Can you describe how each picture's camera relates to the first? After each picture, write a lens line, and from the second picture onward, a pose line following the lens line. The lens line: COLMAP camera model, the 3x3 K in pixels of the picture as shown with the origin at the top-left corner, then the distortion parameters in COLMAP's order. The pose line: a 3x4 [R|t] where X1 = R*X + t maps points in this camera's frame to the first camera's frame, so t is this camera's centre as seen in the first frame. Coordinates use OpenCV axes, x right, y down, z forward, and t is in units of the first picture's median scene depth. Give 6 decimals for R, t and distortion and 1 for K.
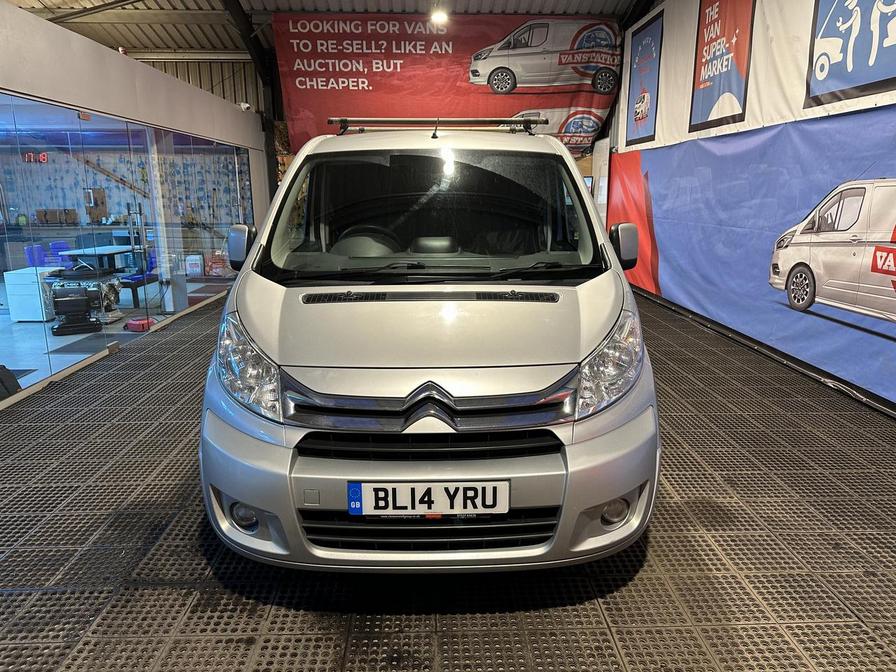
lens RADIAL K [[629.6, 0, 453.5], [0, 629.6, 335.7], [0, 0, 1]] dist [0.027116, -0.031946]
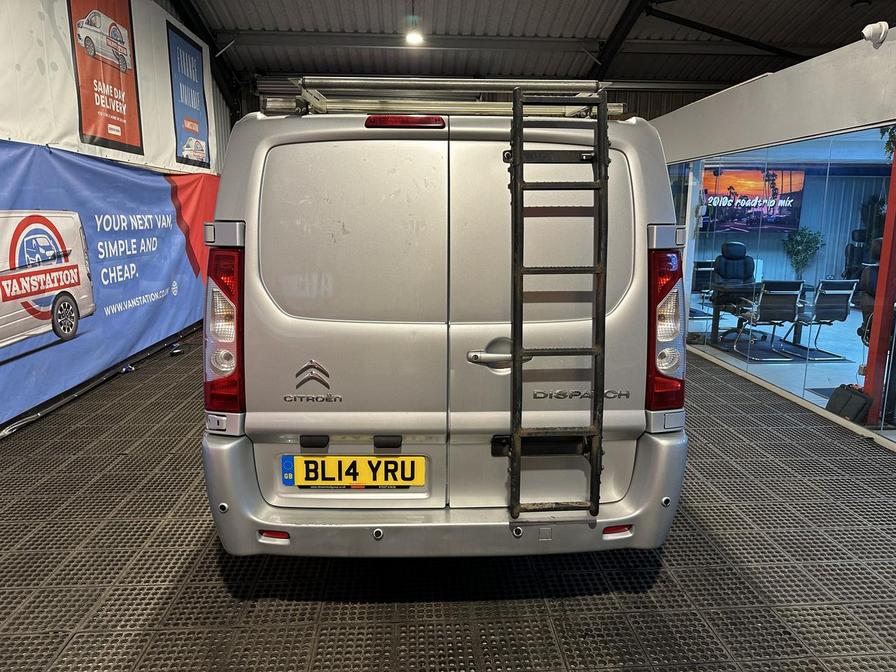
lens RADIAL K [[629.6, 0, 450.4], [0, 629.6, 332.9], [0, 0, 1]] dist [0.027116, -0.031946]
pose [[-0.999849, -0.001830, -0.017278, -0.023554], [-0.008621, 0.915634, 0.401920, -0.382242], [0.015084, 0.402008, -0.915512, 1.598955]]
